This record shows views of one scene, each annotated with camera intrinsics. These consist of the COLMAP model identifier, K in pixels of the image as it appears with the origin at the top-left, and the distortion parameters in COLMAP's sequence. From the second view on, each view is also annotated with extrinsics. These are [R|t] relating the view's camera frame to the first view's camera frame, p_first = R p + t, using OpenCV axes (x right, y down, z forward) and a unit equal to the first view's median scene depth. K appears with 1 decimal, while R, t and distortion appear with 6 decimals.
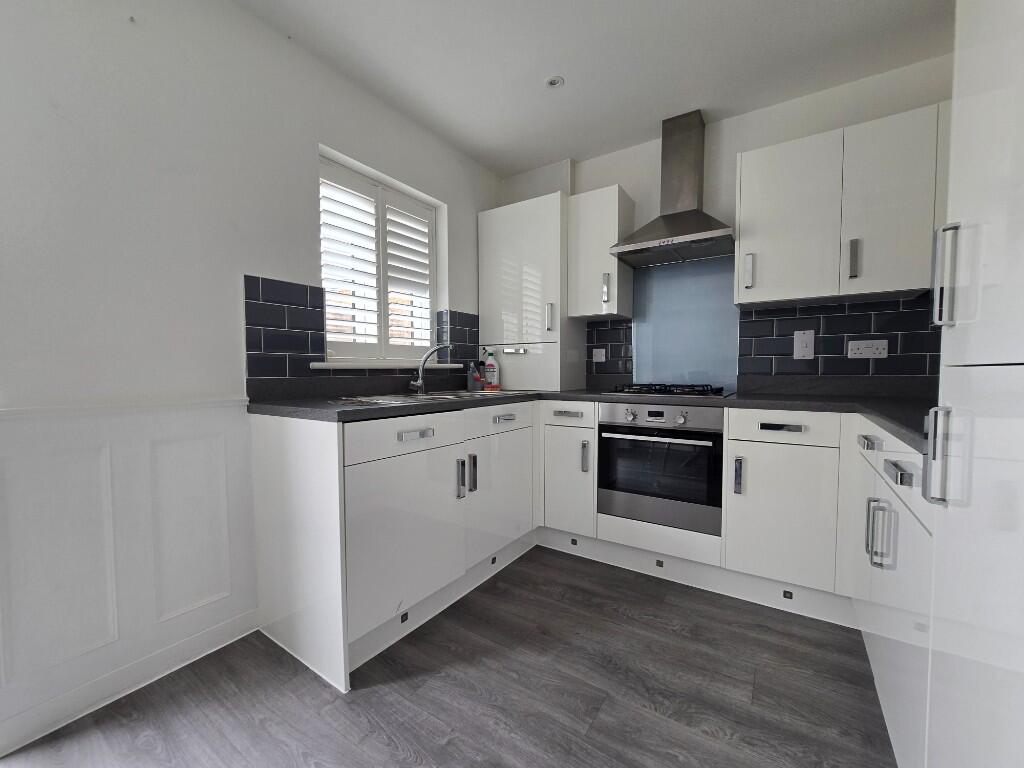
lens RADIAL K [[416.1, 0, 491.4], [0, 416.1, 388.6], [0, 0, 1]] dist [-0.000815, -0.000128]
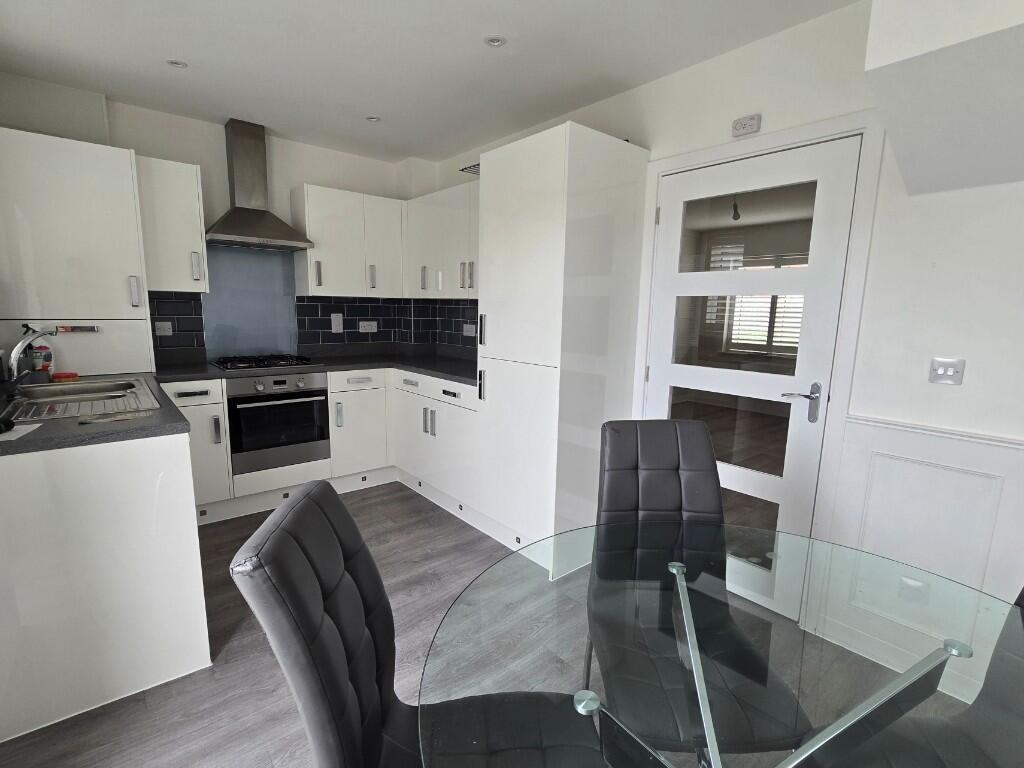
lens RADIAL K [[416.1, 0, 491.4], [0, 416.1, 388.6], [0, 0, 1]] dist [-0.000815, -0.000128]
pose [[0.343750, -0.148725, 0.927209, -0.552371], [0.033453, 0.988692, 0.146184, -0.082916], [-0.938465, -0.019233, 0.344838, -0.050301]]
